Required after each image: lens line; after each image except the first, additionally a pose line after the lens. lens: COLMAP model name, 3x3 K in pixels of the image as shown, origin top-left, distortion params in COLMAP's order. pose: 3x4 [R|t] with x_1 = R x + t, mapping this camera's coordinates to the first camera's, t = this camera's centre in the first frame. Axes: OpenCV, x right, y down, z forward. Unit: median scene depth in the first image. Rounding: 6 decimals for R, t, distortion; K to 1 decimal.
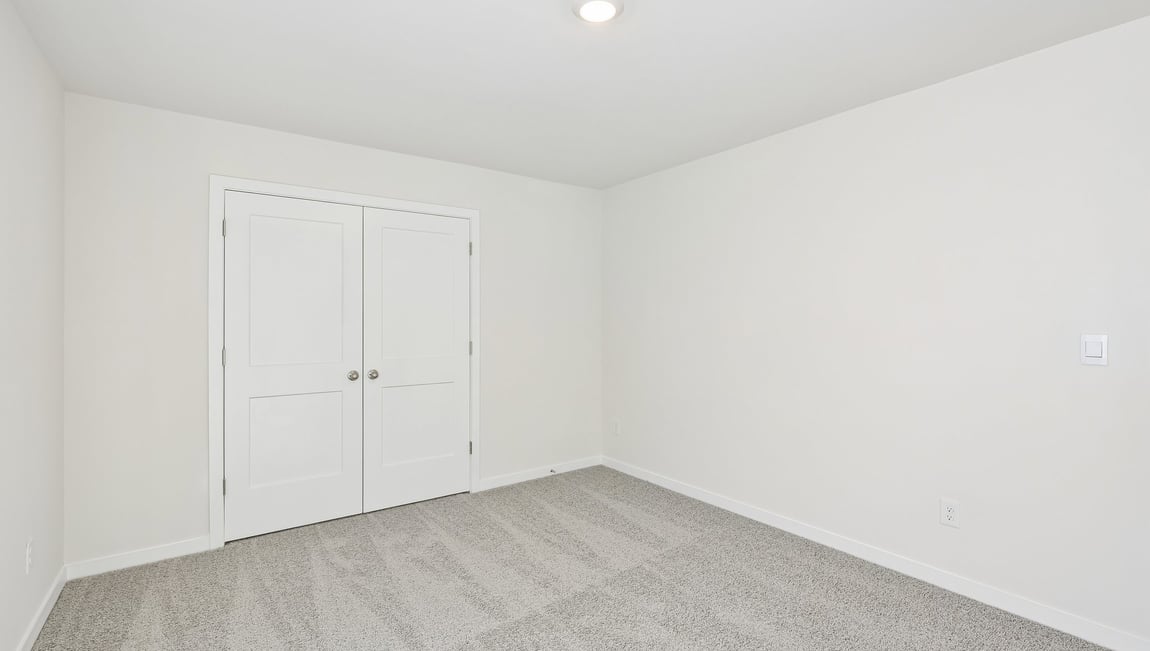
lens RADIAL K [[504.1, 0, 576.9], [0, 504.1, 324.0], [0, 0, 1]] dist [0.002344, 0.000251]
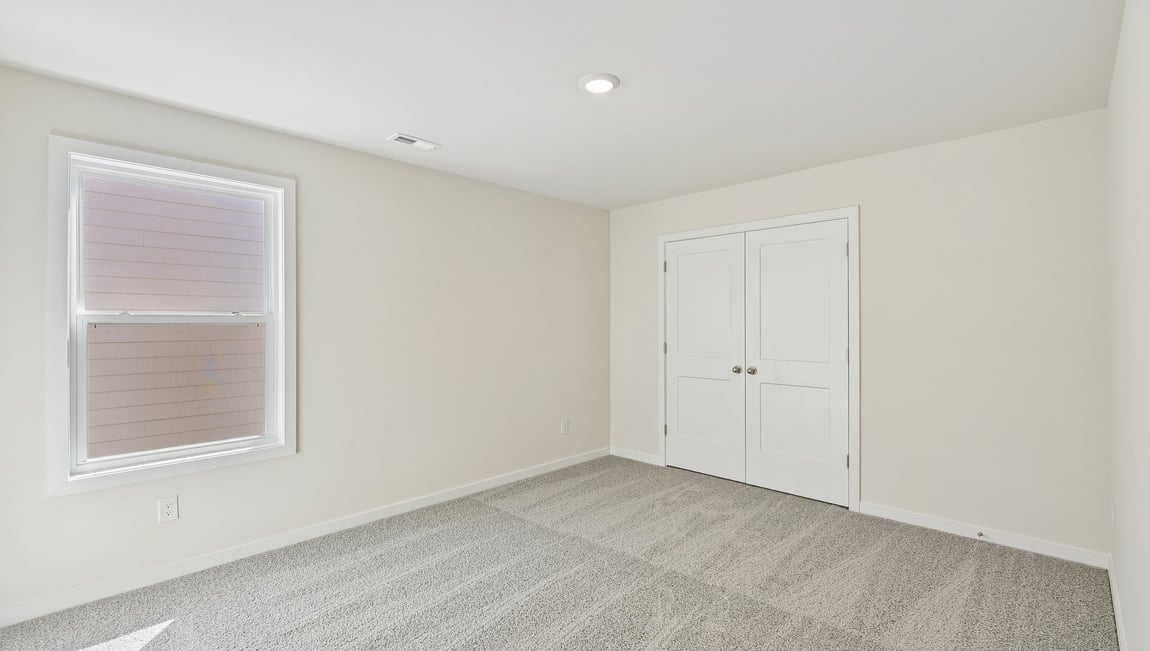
lens RADIAL K [[504.1, 0, 575.7], [0, 504.1, 323.8], [0, 0, 1]] dist [0.002344, 0.000251]
pose [[0.187080, 0.003724, -0.982338, 0.726162], [-0.006576, 0.999975, 0.002538, -0.011539], [0.982323, 0.005985, 0.187100, 0.383680]]
